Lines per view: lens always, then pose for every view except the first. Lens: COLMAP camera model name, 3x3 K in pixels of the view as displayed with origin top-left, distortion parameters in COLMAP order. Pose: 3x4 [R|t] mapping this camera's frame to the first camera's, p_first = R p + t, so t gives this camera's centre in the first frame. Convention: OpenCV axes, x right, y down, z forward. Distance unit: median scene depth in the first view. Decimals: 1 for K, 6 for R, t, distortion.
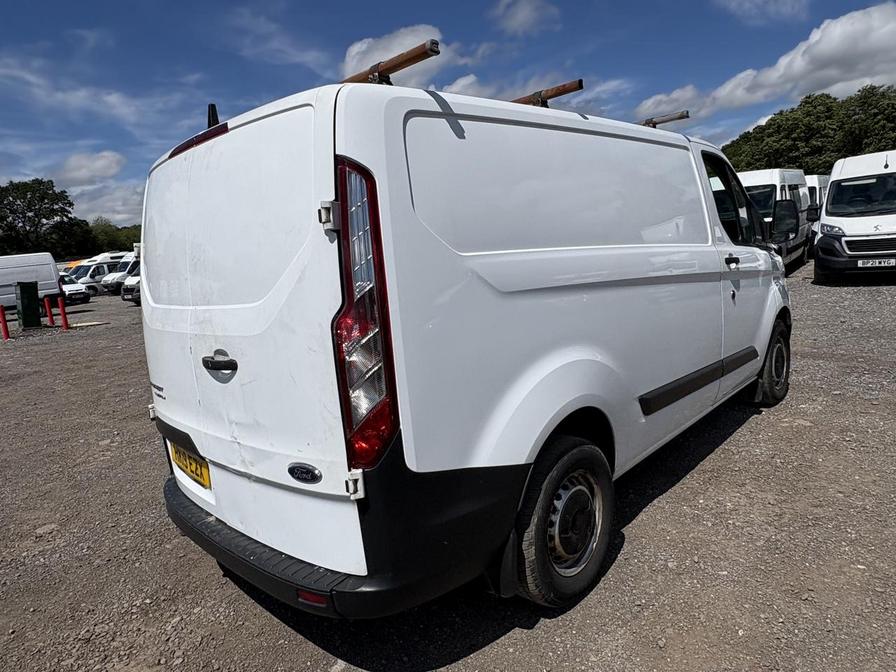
lens RADIAL K [[570.1, 0, 448.2], [0, 570.1, 335.1], [0, 0, 1]] dist [-0.002252, 0.006097]
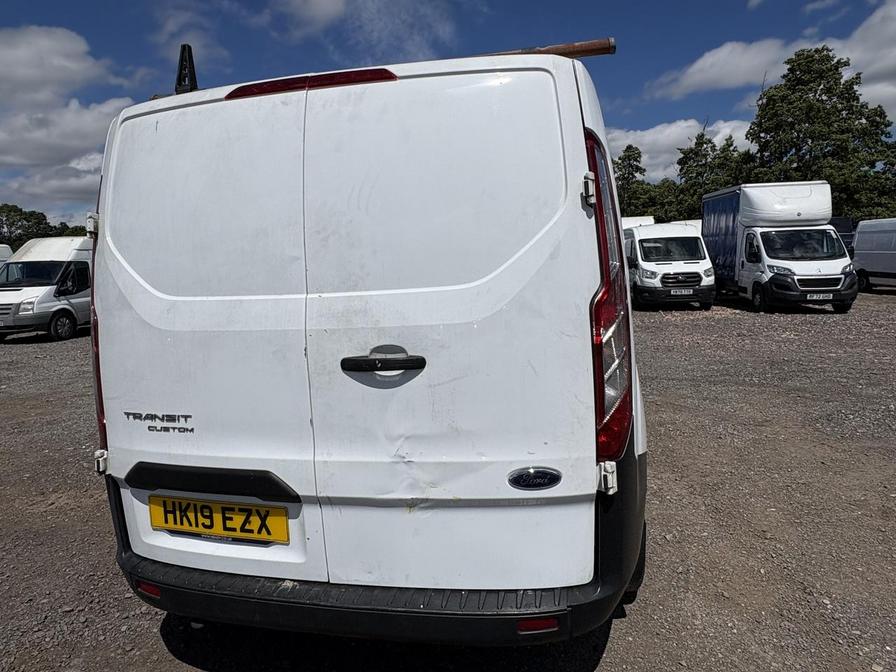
lens RADIAL K [[570.1, 0, 436.5], [0, 570.1, 343.1], [0, 0, 1]] dist [-0.002252, 0.006097]
pose [[0.852102, -0.005636, 0.523346, -0.135268], [0.041618, 0.997505, -0.057021, 0.012681], [-0.521719, 0.070368, 0.850210, 0.052016]]
